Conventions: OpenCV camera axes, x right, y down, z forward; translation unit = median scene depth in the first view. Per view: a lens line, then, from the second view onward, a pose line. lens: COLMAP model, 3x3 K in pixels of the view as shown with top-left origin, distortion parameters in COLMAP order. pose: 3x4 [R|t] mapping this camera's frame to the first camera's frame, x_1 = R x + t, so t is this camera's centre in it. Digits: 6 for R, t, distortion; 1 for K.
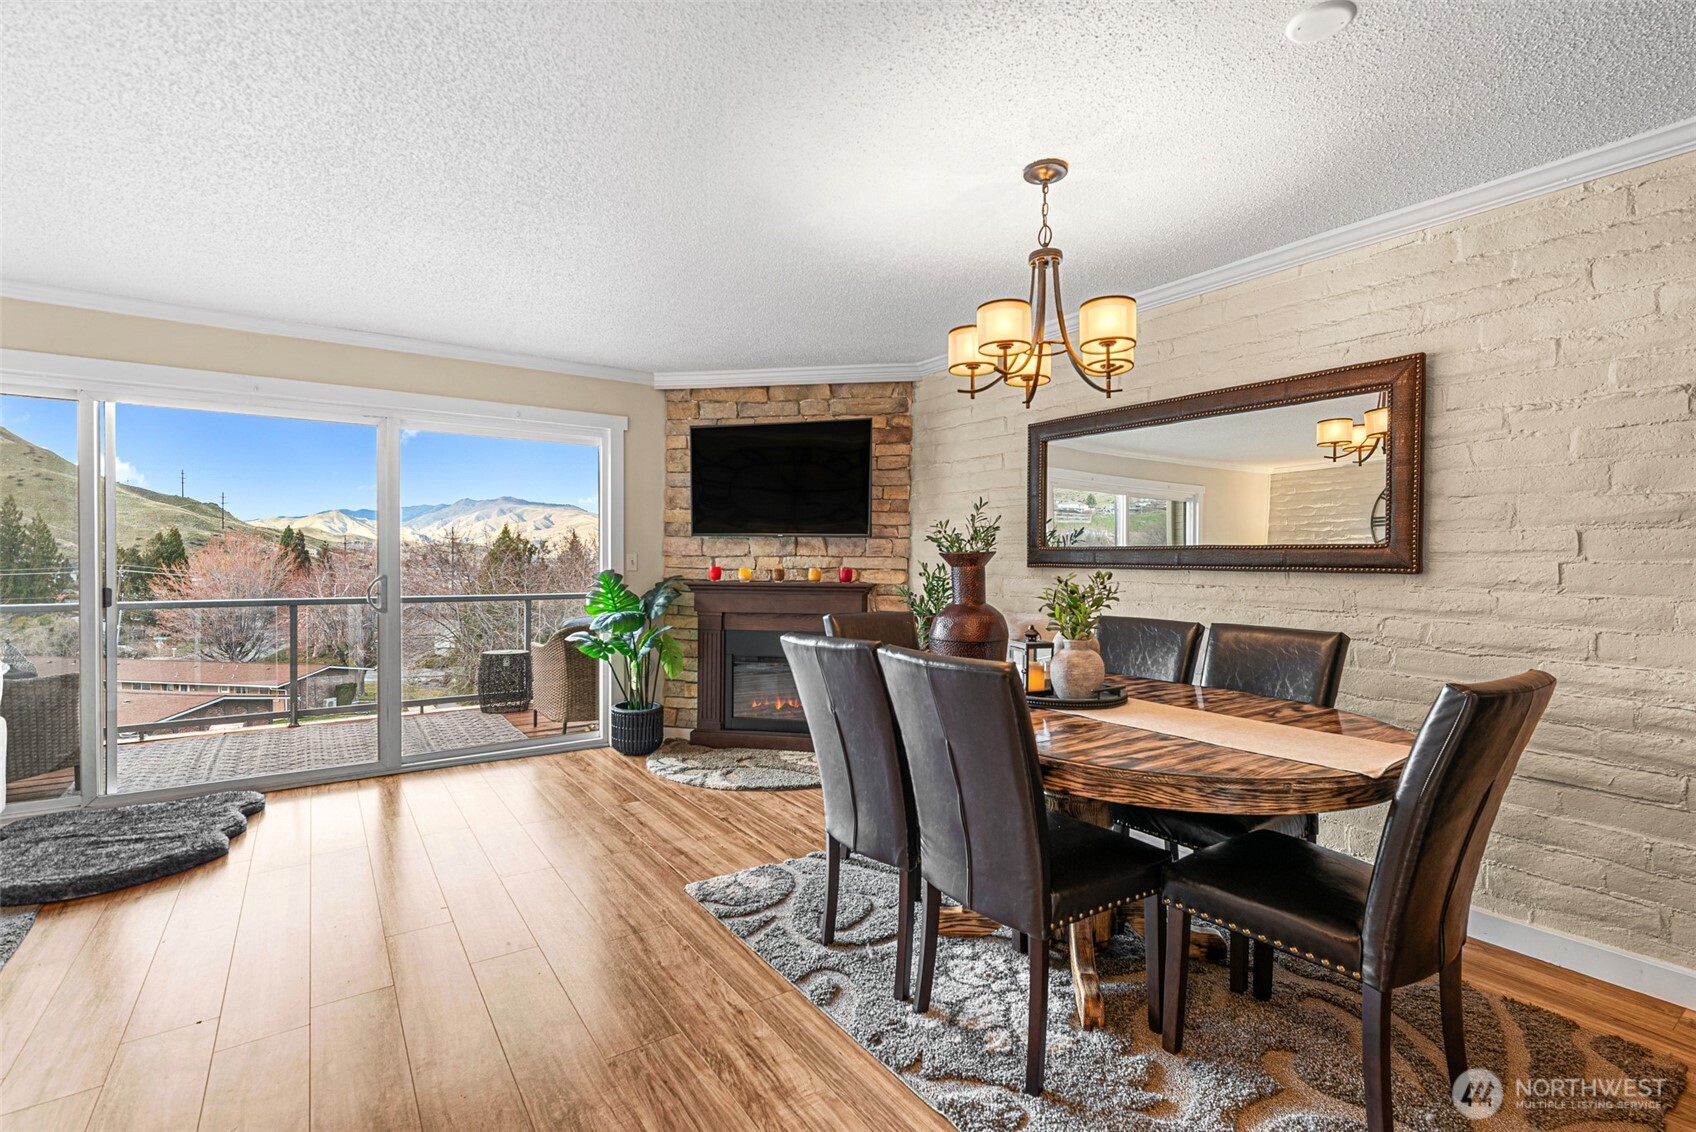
lens RADIAL K [[782.2, 0, 856.1], [0, 782.2, 568.7], [0, 0, 1]] dist [0.000694, 0.000201]
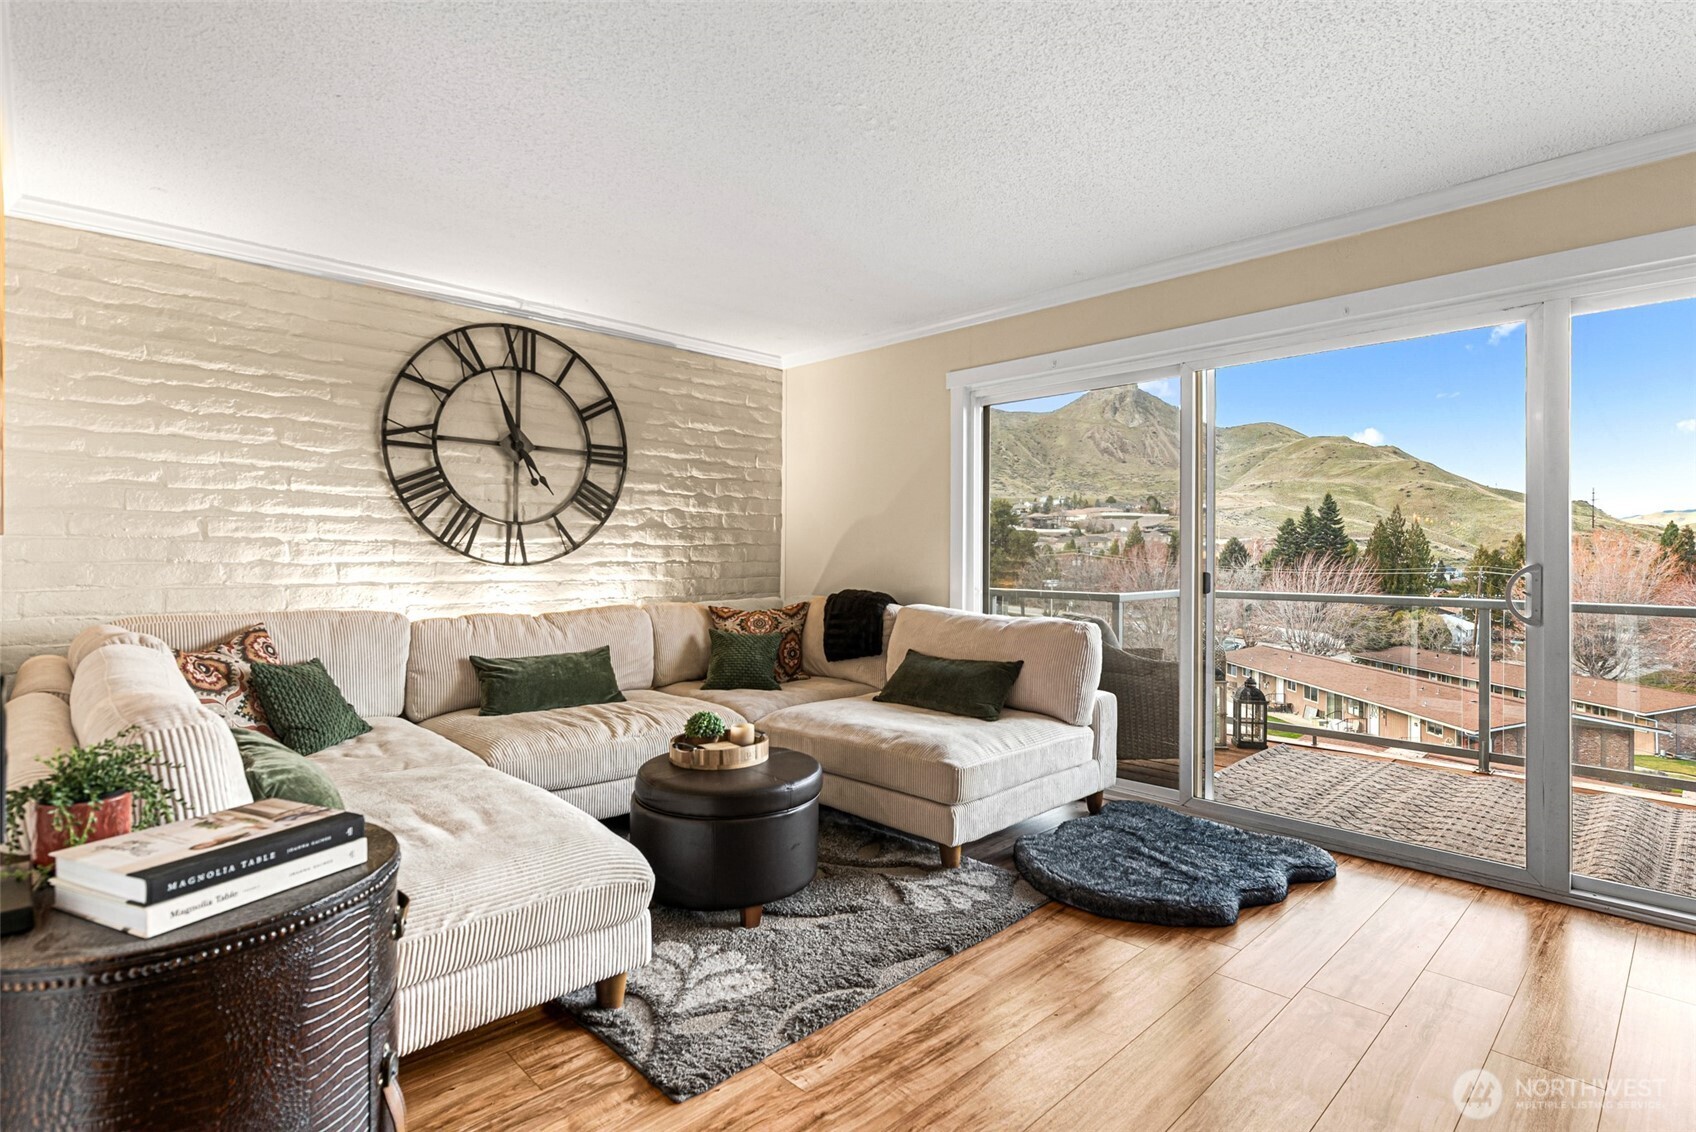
lens RADIAL K [[824.1, 0, 849.3], [0, 824.1, 552.3], [0, 0, 1]] dist [-0.000348, 0.000078]
pose [[0.152493, -0.005782, -0.988288, -0.031801], [-0.017580, 0.999809, -0.008562, 0.007957], [0.988148, 0.018679, 0.152362, 0.212479]]
